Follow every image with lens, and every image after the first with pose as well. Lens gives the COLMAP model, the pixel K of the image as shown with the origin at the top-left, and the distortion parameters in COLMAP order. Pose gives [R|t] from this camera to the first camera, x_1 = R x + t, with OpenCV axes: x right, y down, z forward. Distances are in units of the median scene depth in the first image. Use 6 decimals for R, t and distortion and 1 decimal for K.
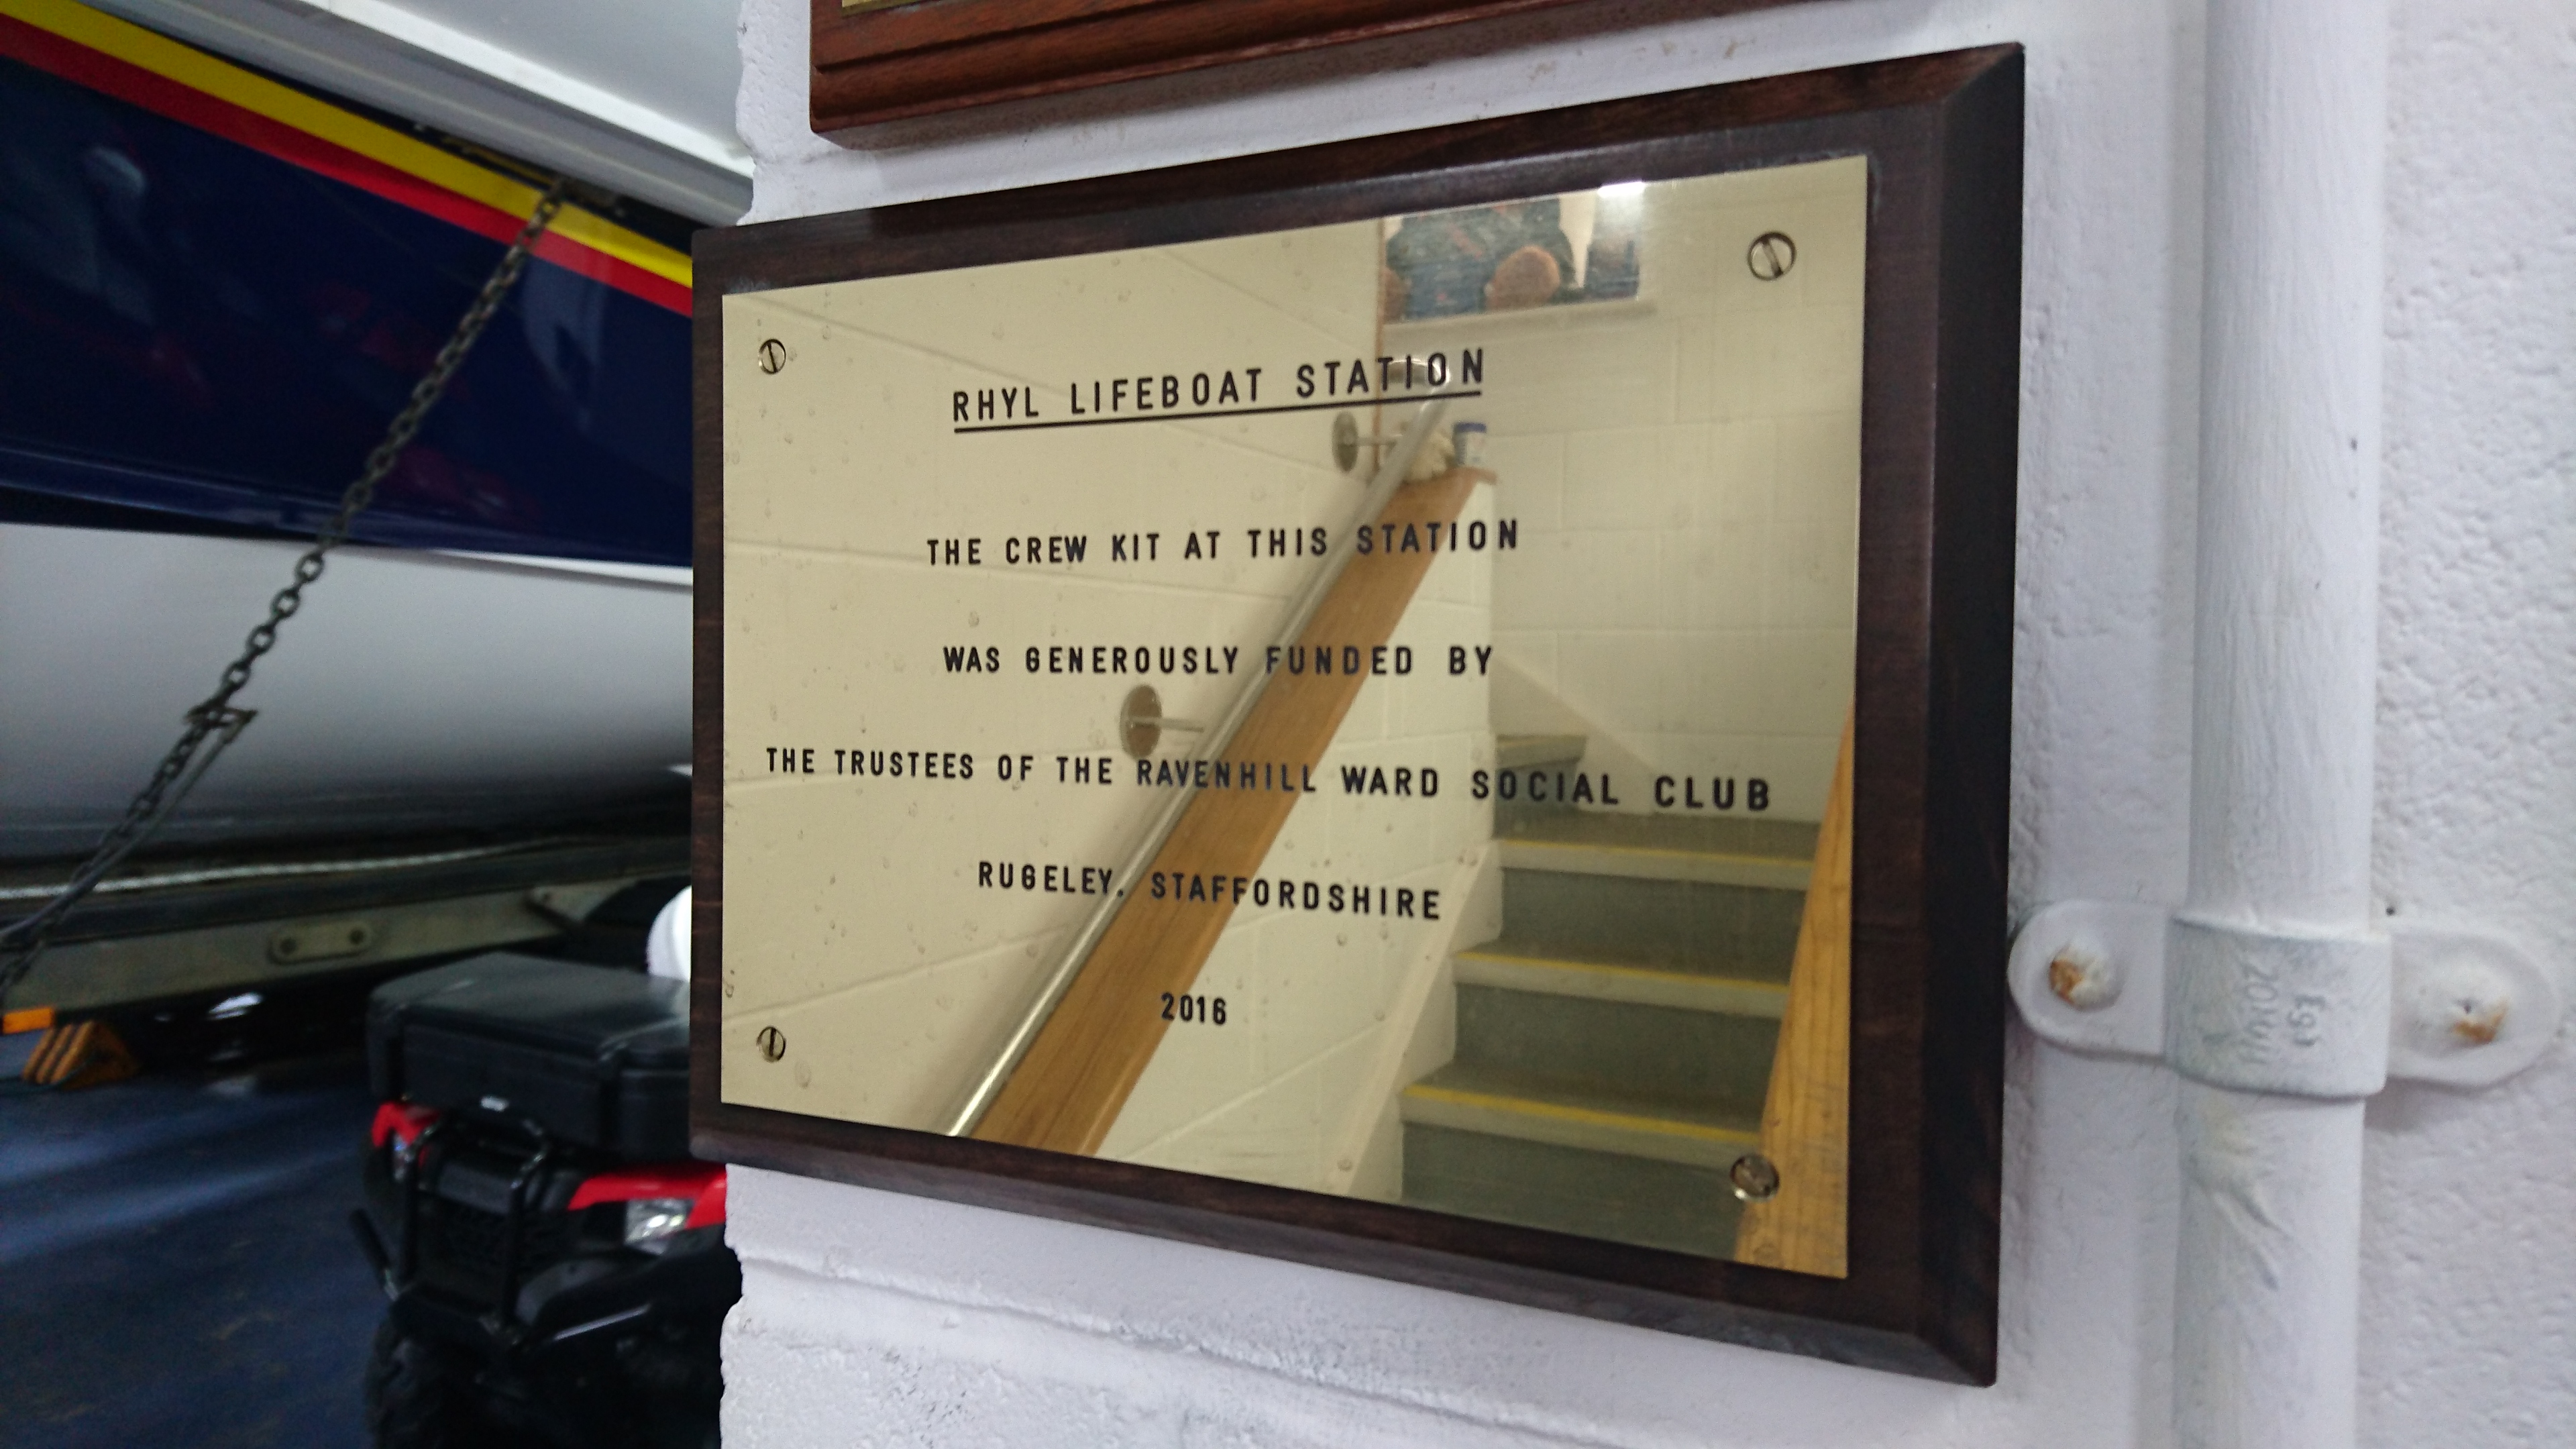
lens RADIAL K [[1627.1, 0, 1288.0], [0, 1627.1, 724.5], [0, 0, 1]] dist [0.048163, -0.000280]
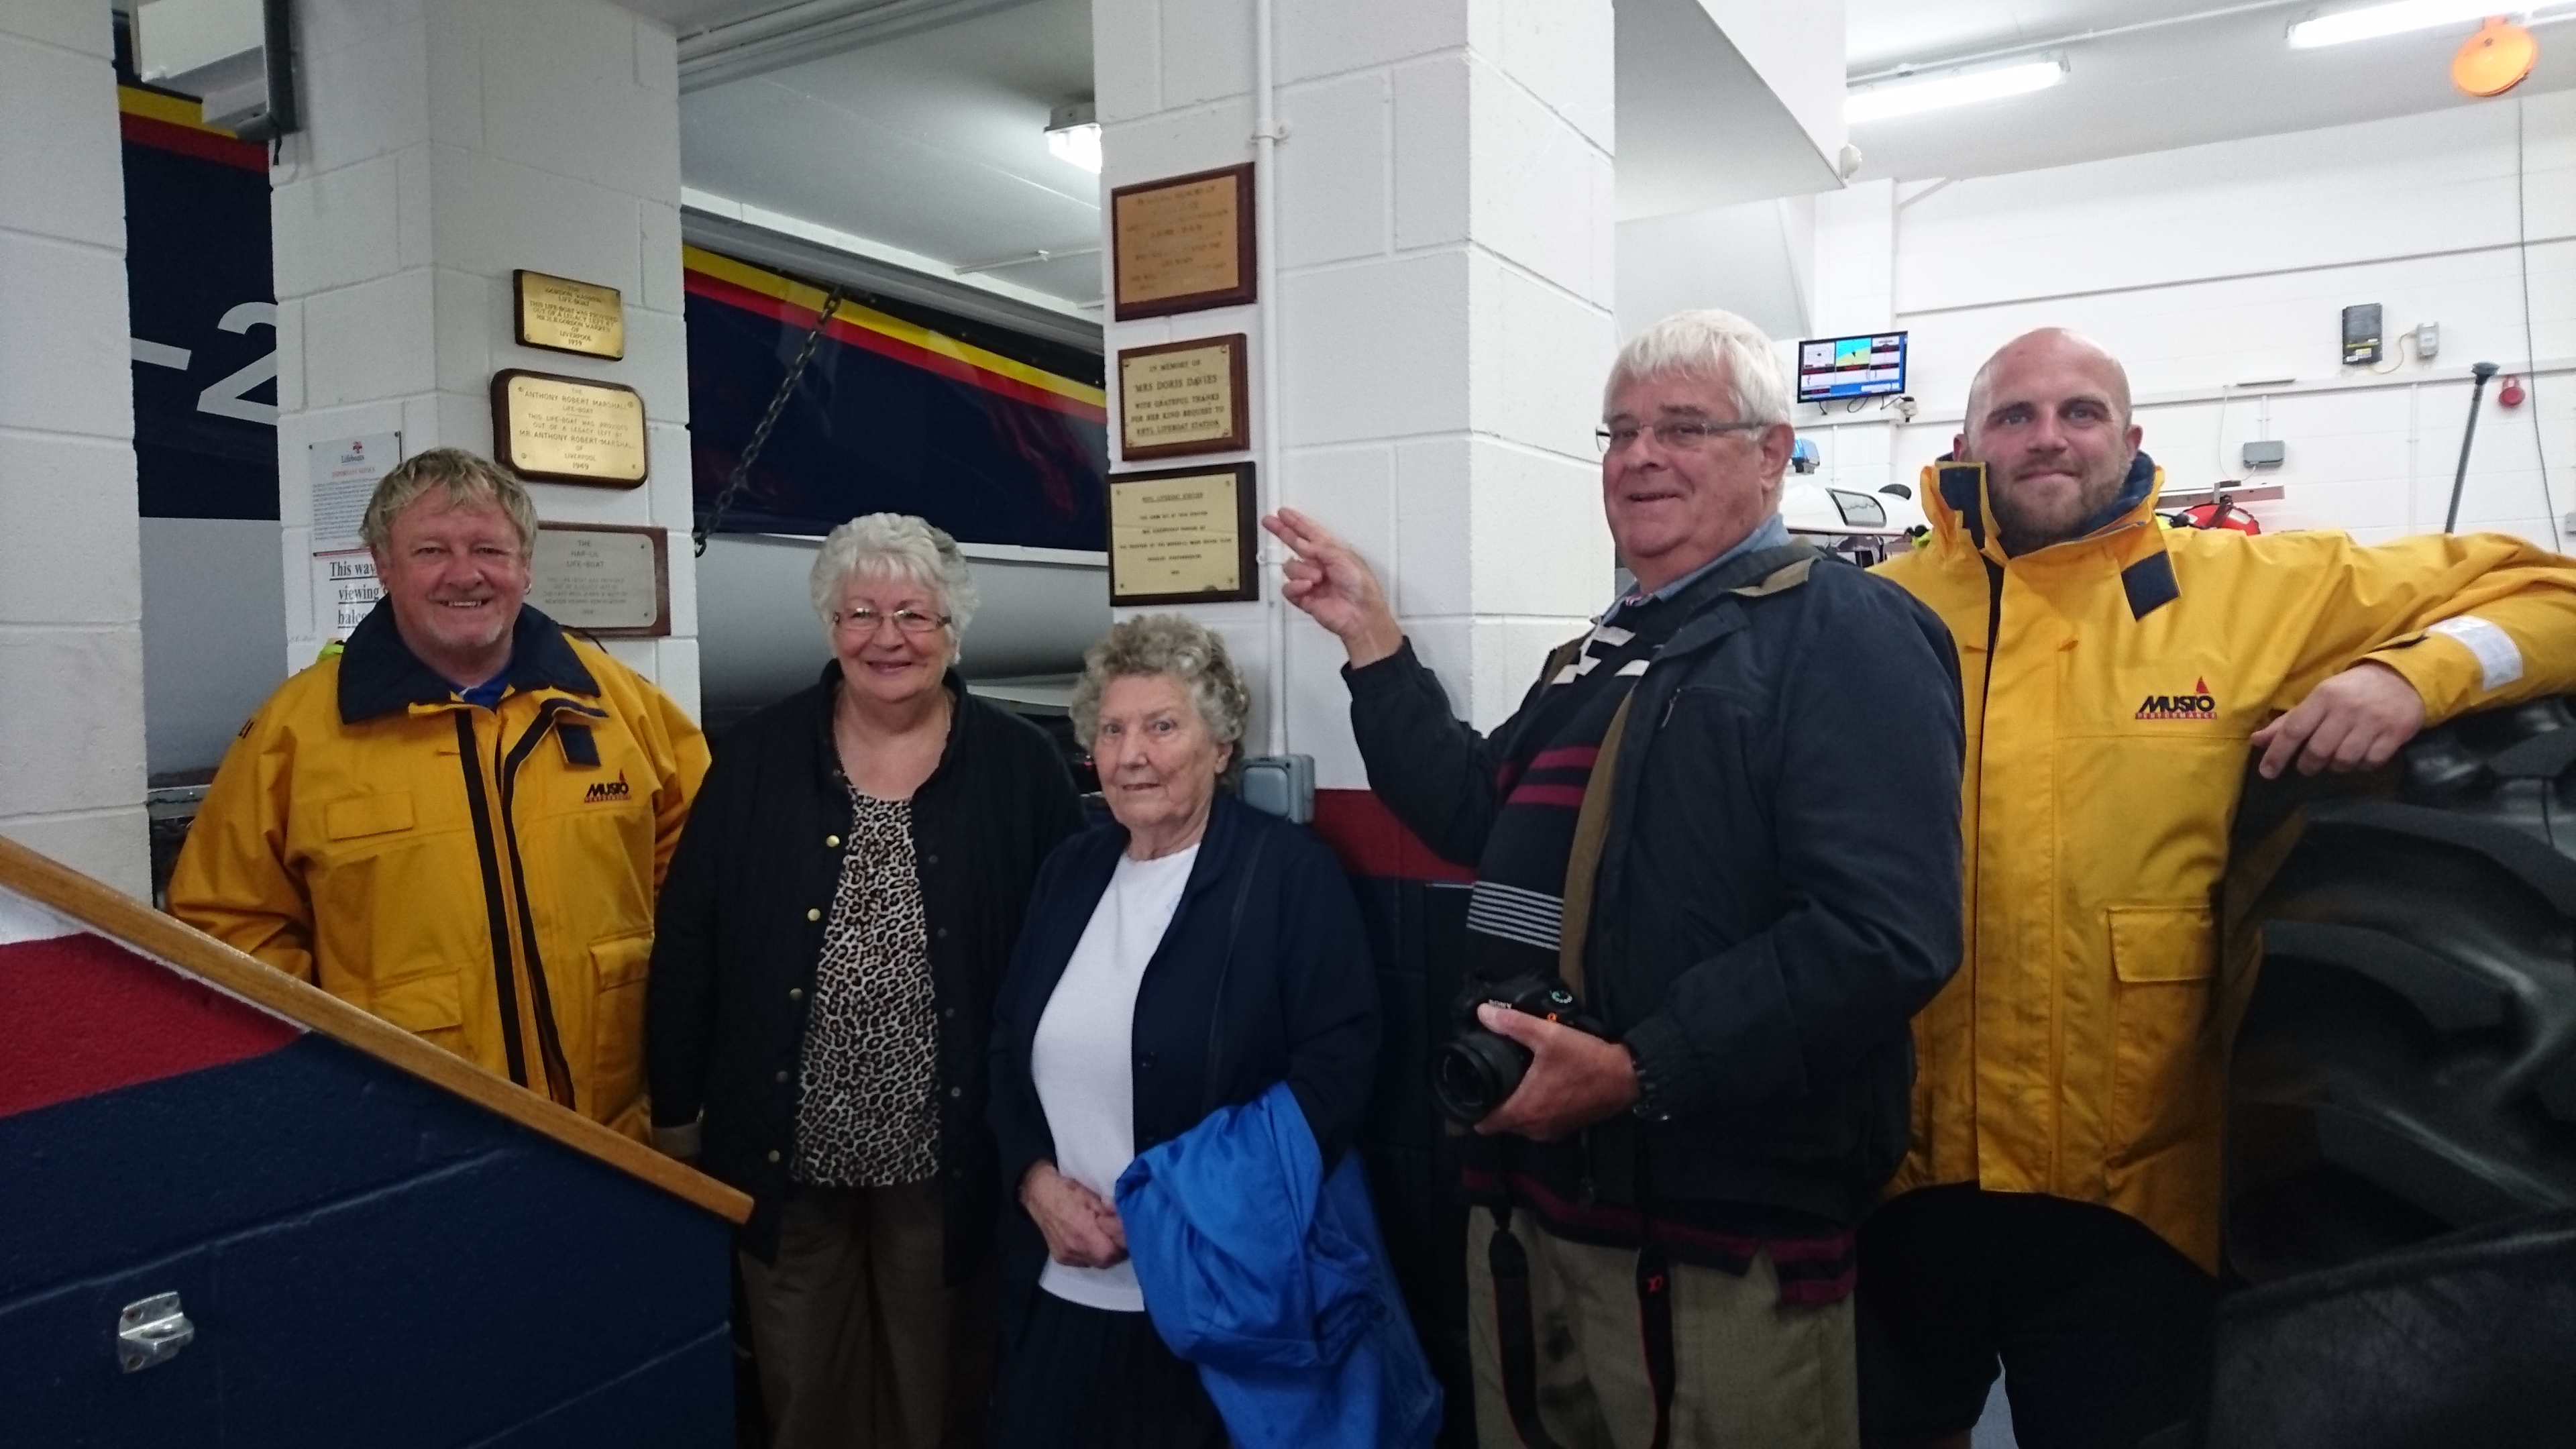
lens RADIAL K [[1627.1, 0, 1288.0], [0, 1627.1, 724.5], [0, 0, 1]] dist [0.048163, -0.000280]
pose [[0.996431, -0.029352, -0.079139, 0.076104], [0.031260, 0.999247, 0.022977, 0.051425], [0.078405, -0.025368, 0.996599, -0.477900]]
